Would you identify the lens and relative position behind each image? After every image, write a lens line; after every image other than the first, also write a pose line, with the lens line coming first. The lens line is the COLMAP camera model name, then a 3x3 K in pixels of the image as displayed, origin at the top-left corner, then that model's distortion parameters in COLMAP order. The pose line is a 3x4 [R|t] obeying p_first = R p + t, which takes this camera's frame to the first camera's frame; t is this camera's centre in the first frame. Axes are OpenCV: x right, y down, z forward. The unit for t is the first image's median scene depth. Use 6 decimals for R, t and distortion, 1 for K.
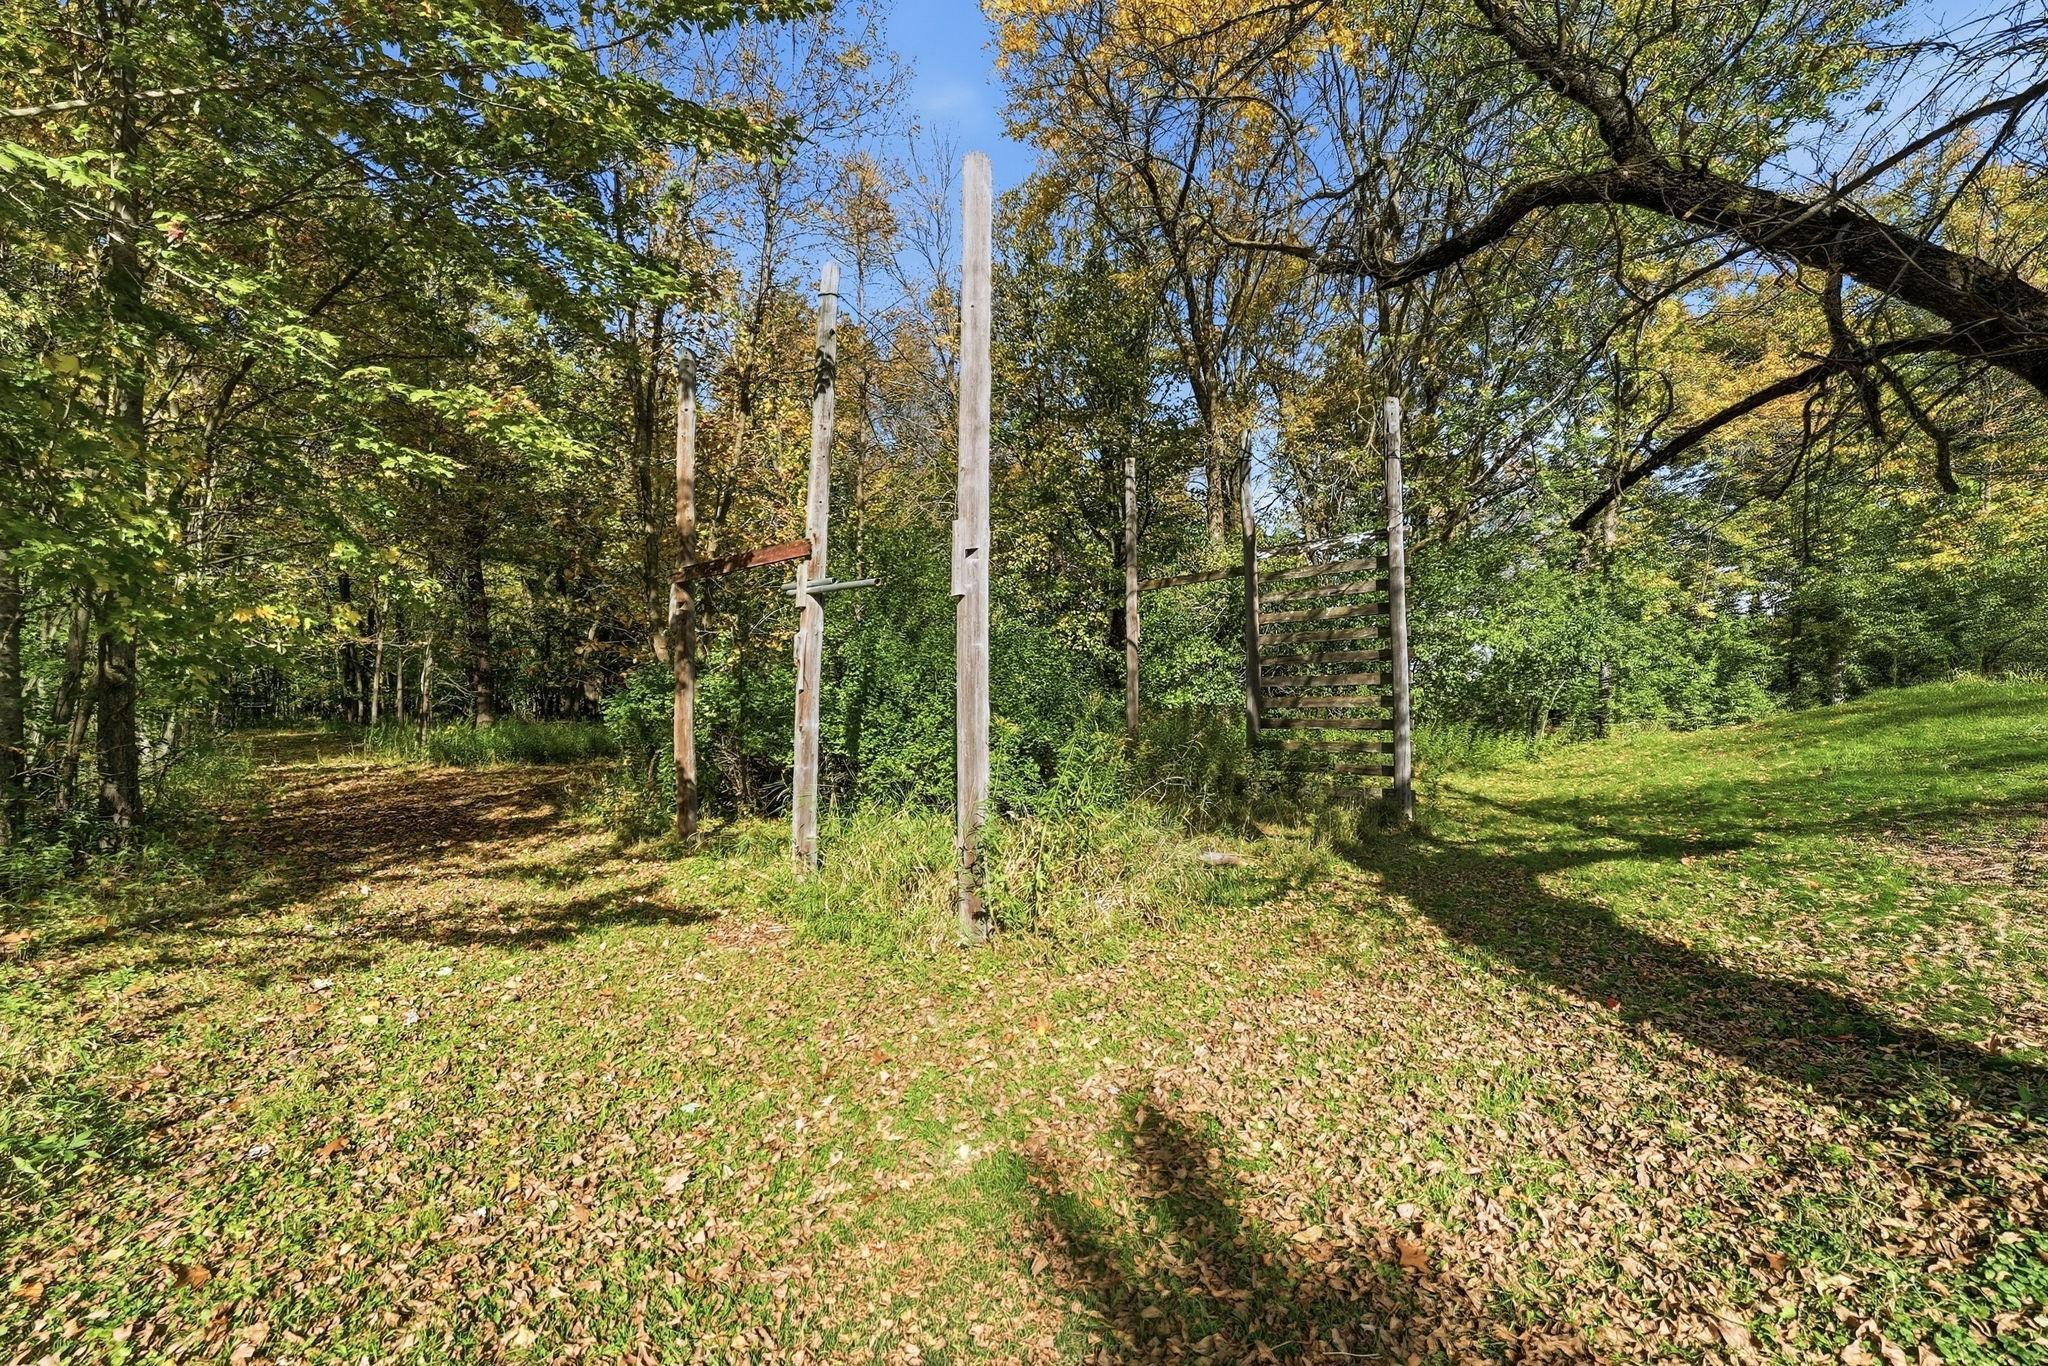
lens RADIAL K [[836.9, 0, 1022.5], [0, 836.9, 689.9], [0, 0, 1]] dist [0.004325, 0.000732]
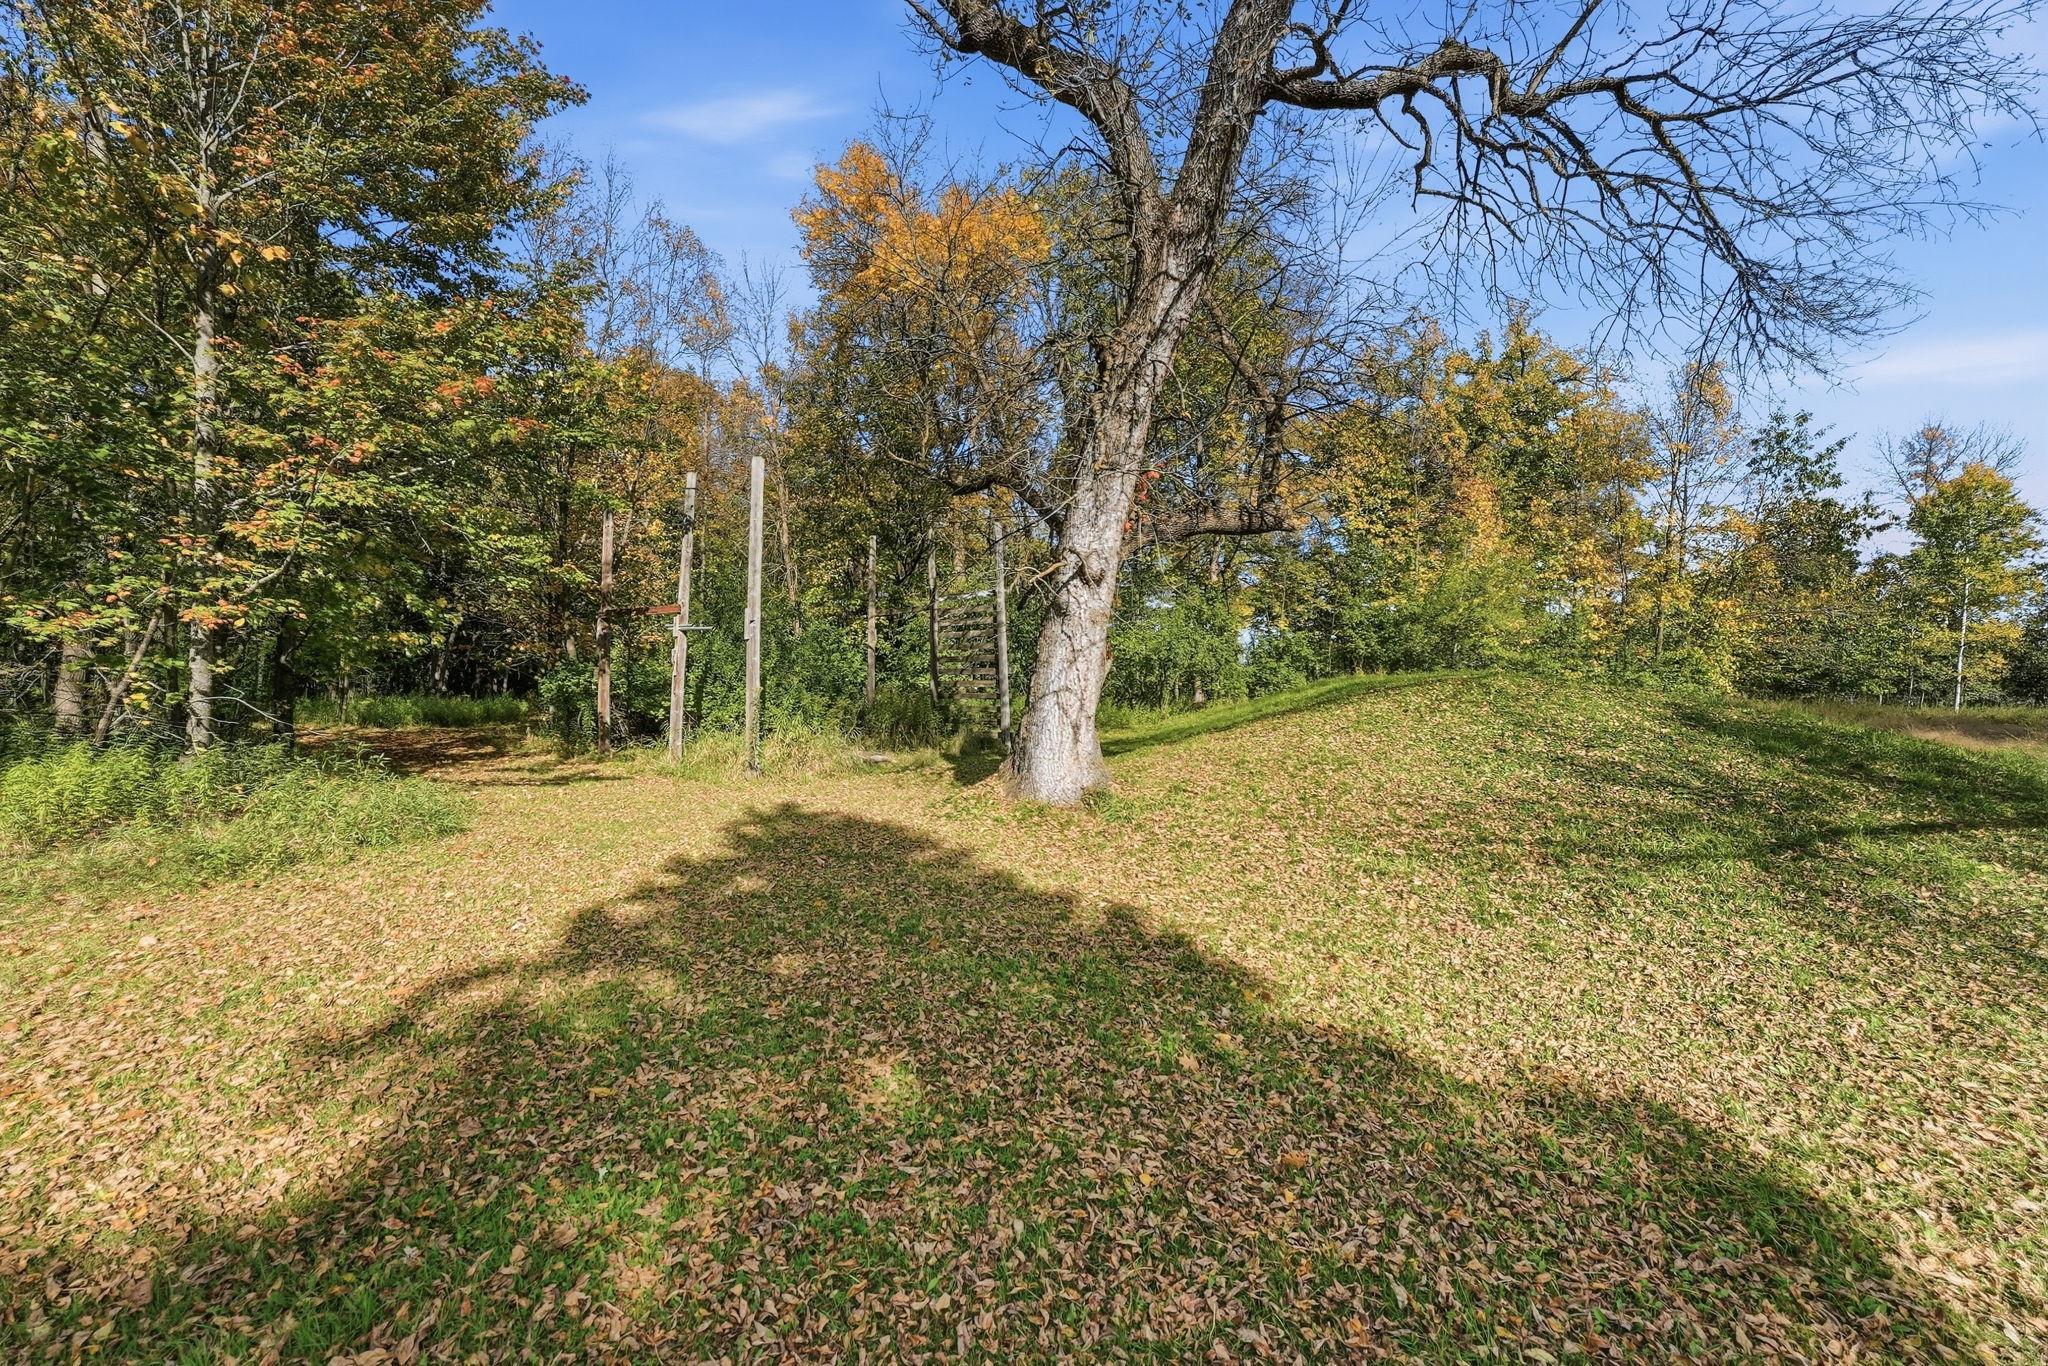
lens RADIAL K [[836.9, 0, 1027.1], [0, 836.9, 680.8], [0, 0, 1]] dist [0.004325, 0.000732]
pose [[0.982546, 0.005228, 0.185949, 0.157056], [-0.007551, 0.999902, 0.011790, -0.012572], [-0.185869, -0.012988, 0.982489, -0.904095]]
